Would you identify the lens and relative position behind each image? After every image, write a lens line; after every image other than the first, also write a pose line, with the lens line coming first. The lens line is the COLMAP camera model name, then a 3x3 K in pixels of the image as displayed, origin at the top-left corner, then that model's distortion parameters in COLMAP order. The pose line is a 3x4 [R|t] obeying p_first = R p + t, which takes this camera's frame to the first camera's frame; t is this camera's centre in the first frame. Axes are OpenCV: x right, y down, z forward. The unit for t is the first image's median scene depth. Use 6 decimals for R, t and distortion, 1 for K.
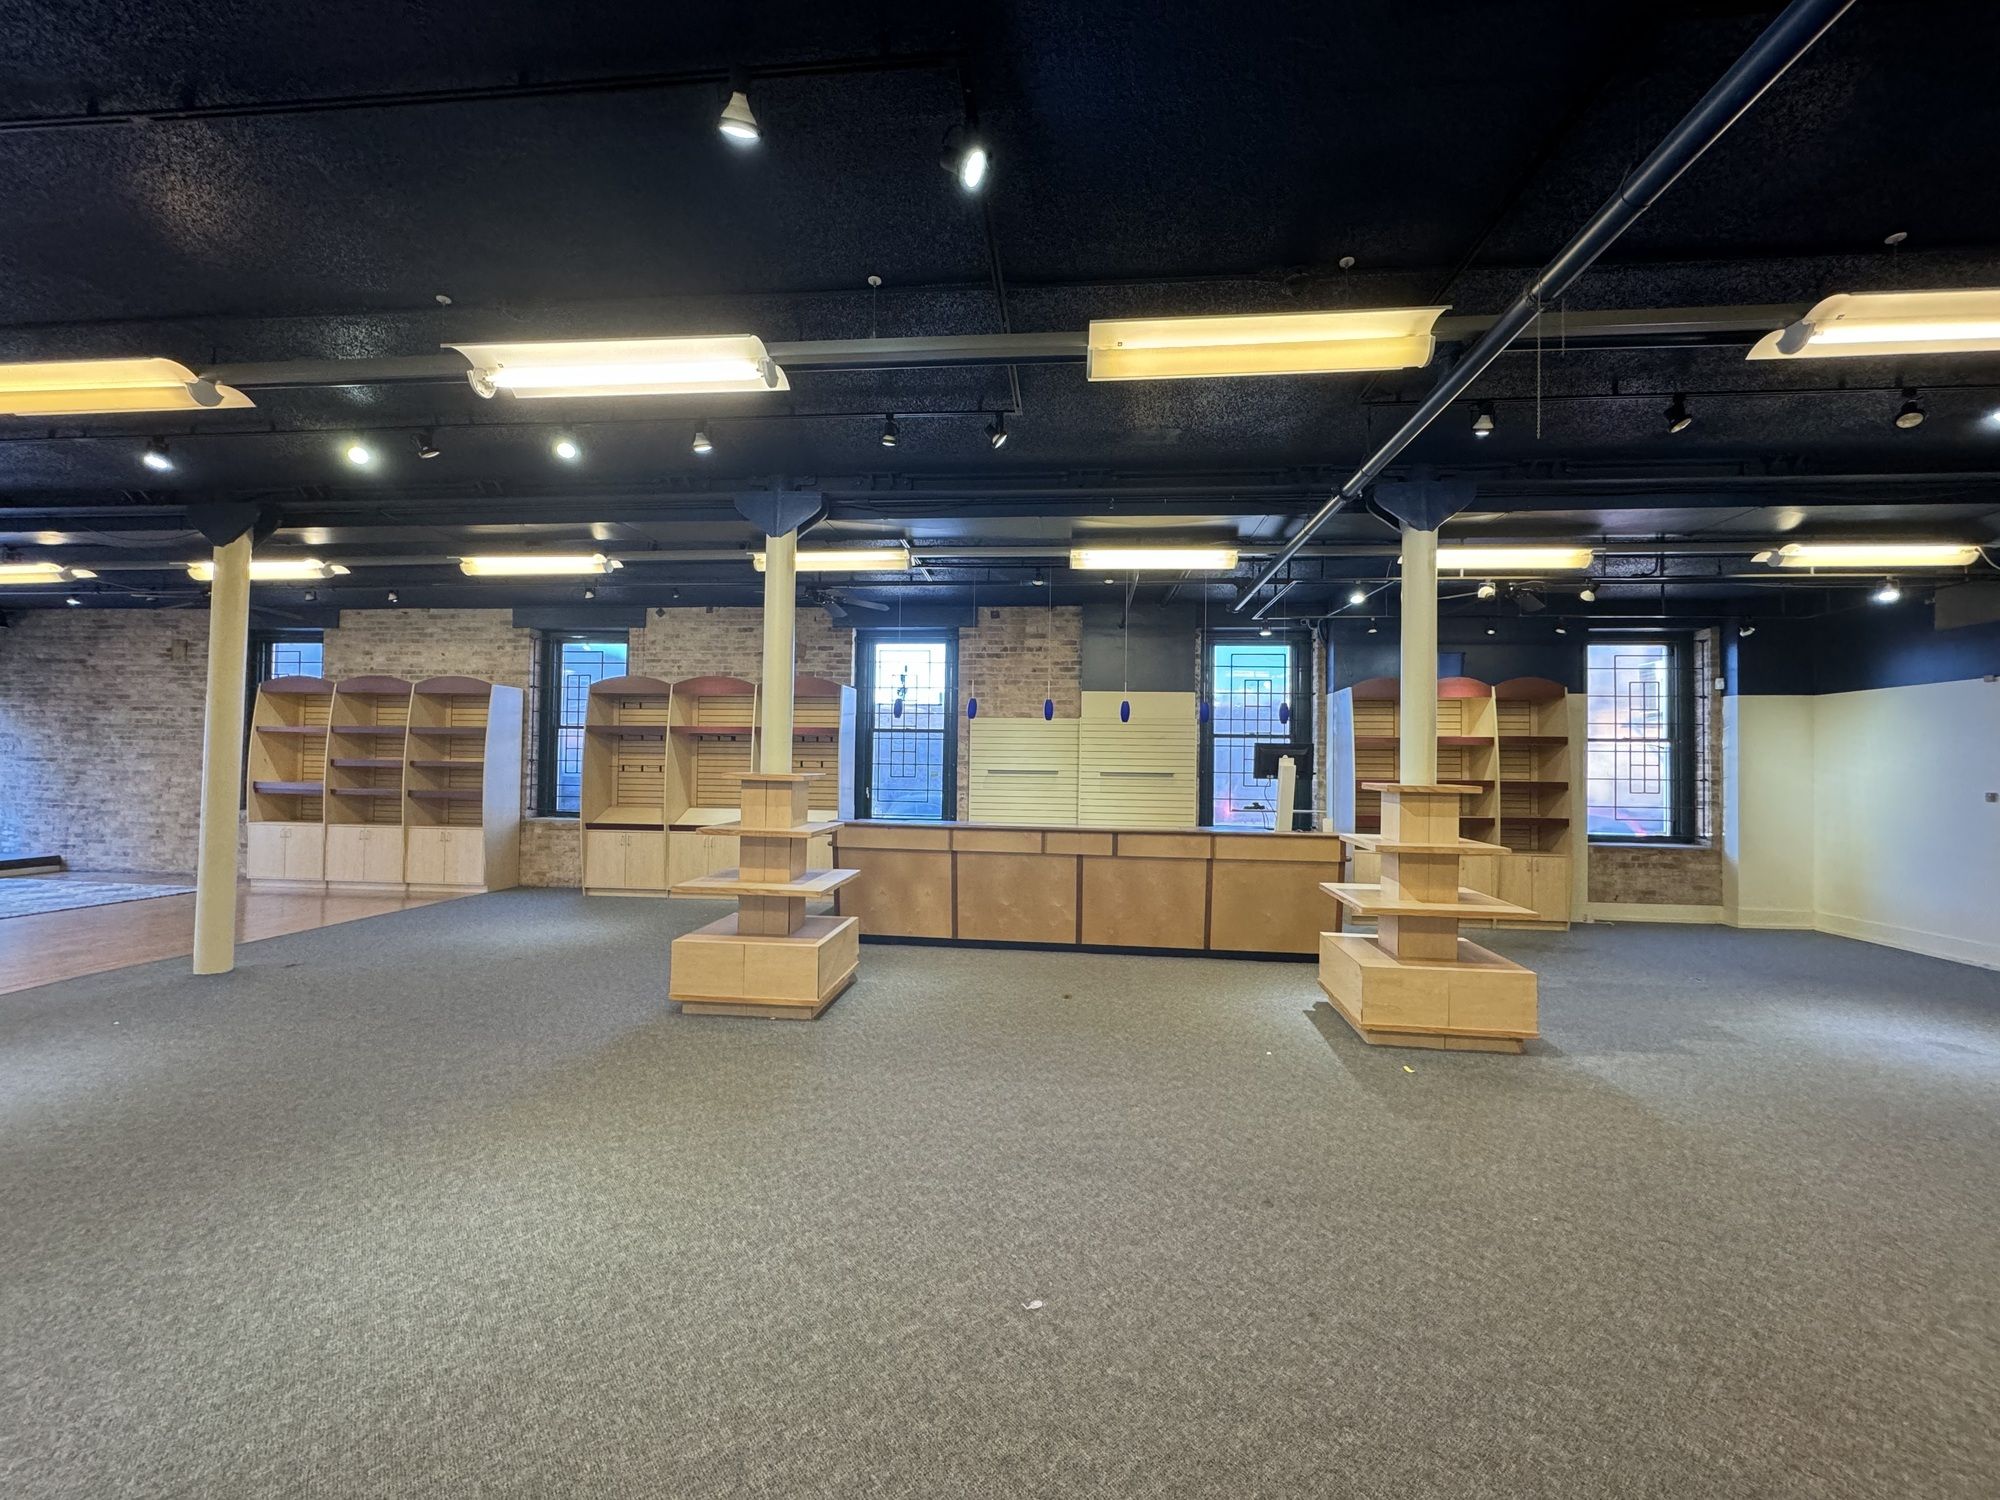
lens RADIAL K [[796.0, 0, 1007.4], [0, 796.0, 741.5], [0, 0, 1]] dist [-0.001279, 0.000002]
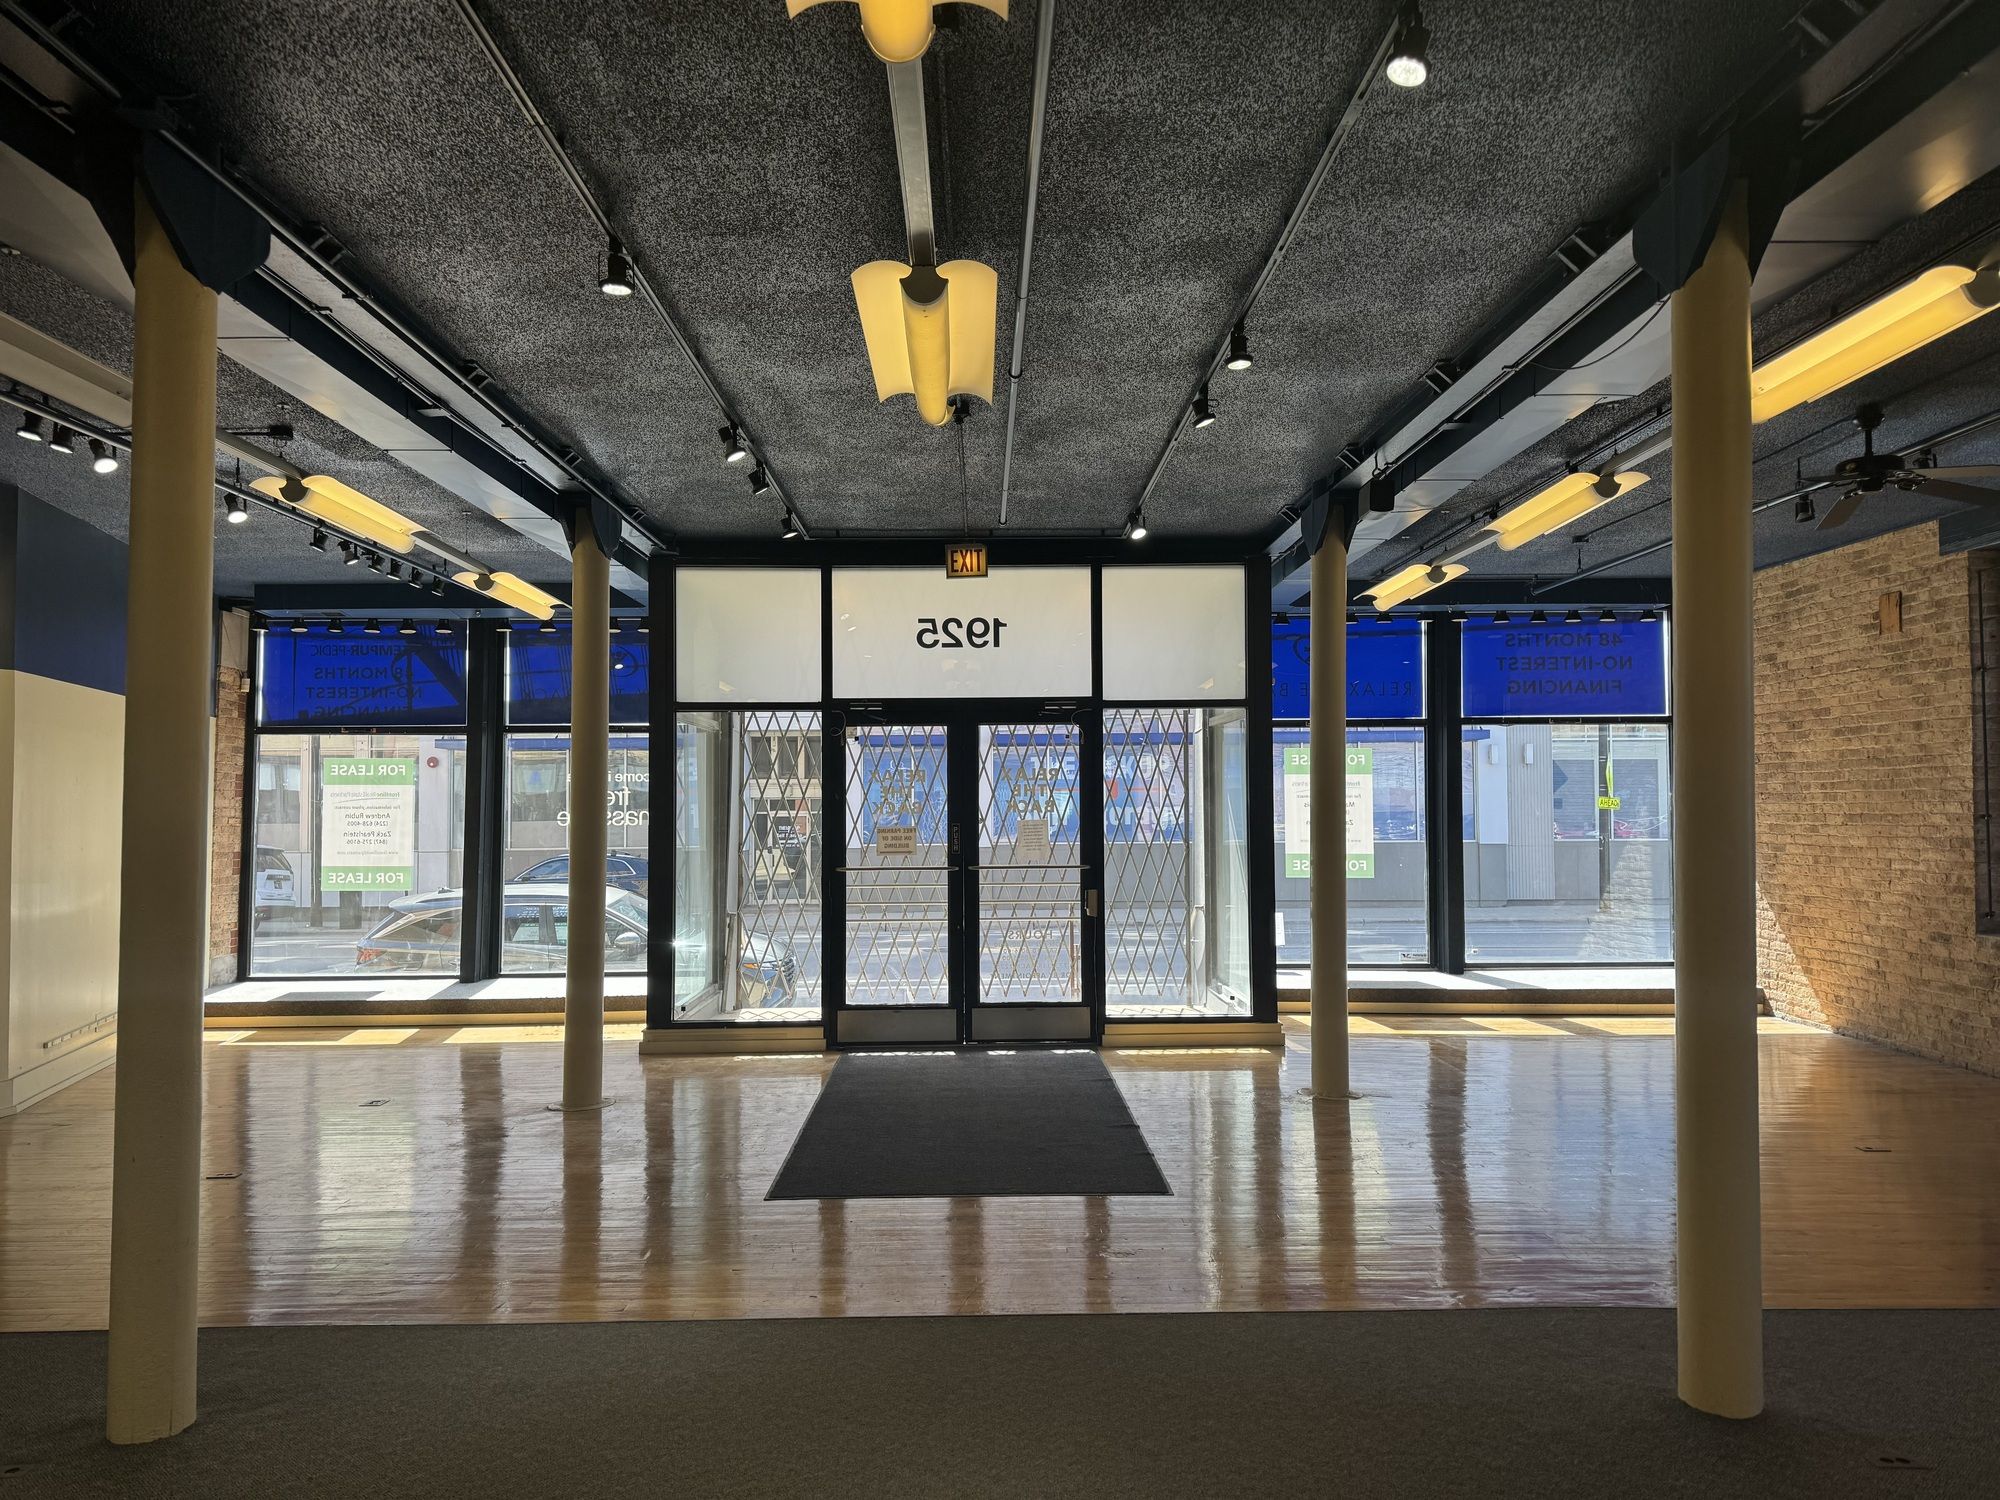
lens RADIAL K [[1385.5, 0, 997.8], [0, 1385.5, 761.2], [0, 0, 1]] dist [0.045061, -0.036541]
pose [[0.103833, -0.045423, -0.993557, -0.218876], [0.033717, 0.998543, -0.042128, -0.000422], [0.994023, -0.029125, 0.105213, 0.352509]]
